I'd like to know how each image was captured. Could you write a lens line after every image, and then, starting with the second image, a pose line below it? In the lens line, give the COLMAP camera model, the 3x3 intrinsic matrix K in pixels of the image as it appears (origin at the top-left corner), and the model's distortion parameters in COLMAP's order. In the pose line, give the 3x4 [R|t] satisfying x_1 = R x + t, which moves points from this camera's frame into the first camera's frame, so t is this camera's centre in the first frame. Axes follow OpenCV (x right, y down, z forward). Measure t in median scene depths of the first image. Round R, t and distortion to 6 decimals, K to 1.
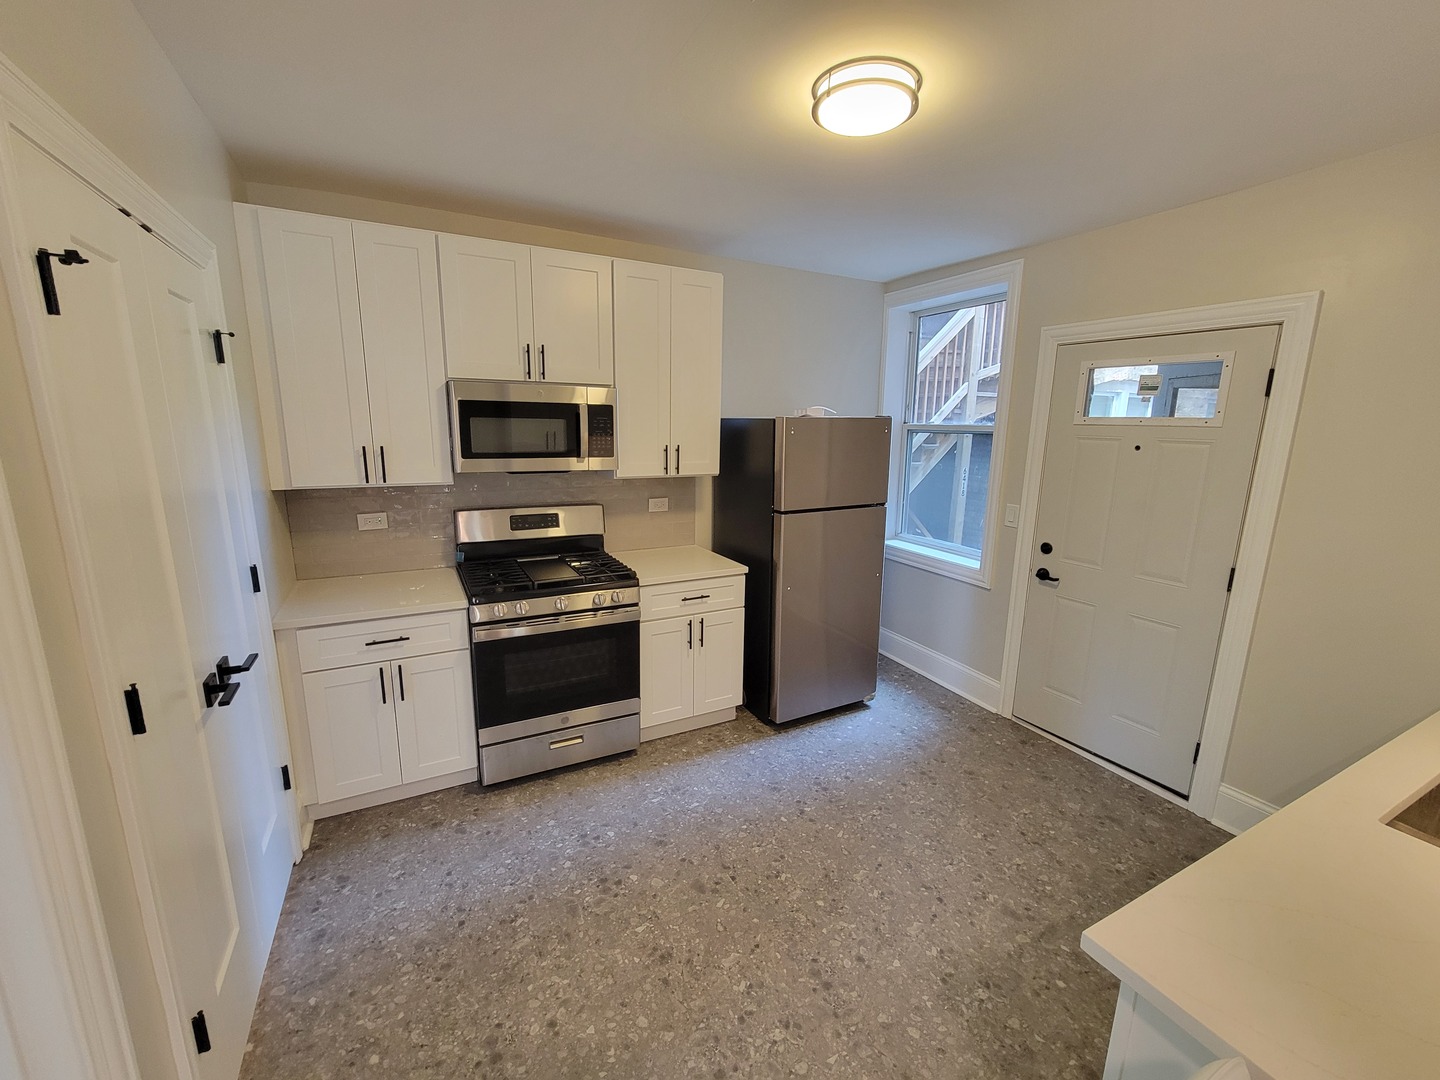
lens RADIAL K [[591.6, 0, 716.2], [0, 591.6, 541.1], [0, 0, 1]] dist [-0.001382, 0.000736]
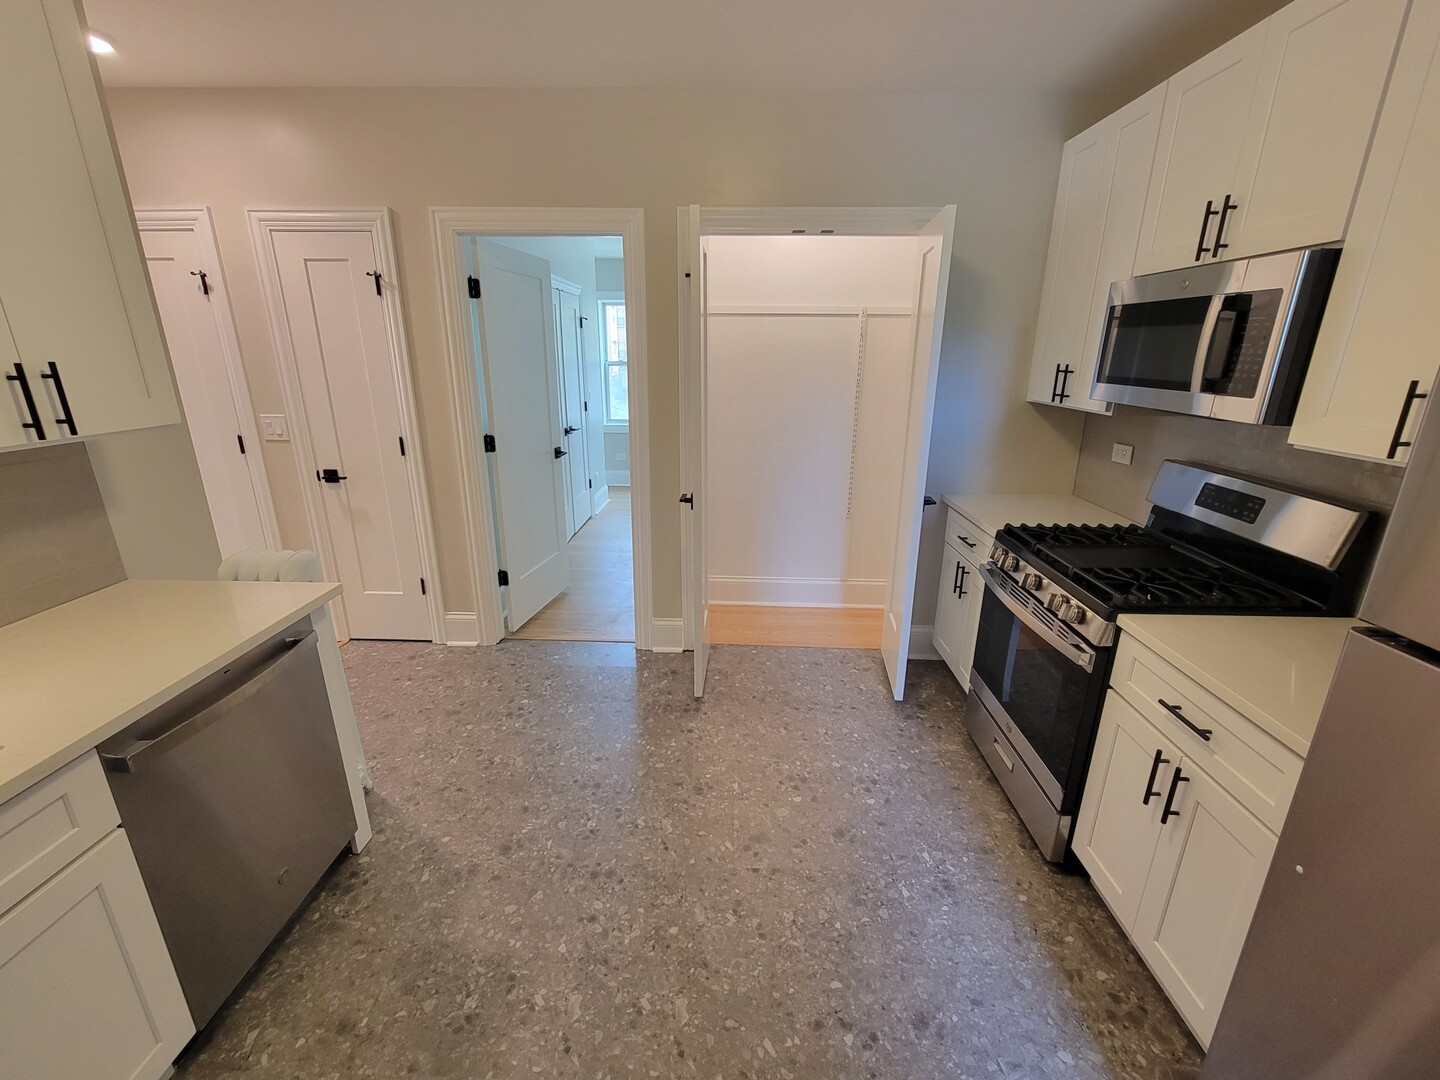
lens RADIAL K [[610.5, 0, 720.0], [0, 610.5, 540.0], [0, 0, 1]] dist [-0.001617, 0.000001]
pose [[-0.479368, 0.245194, -0.842666, 0.580386], [-0.188180, 0.909128, 0.371583, -0.158529], [0.857202, 0.336698, -0.389666, 0.968805]]
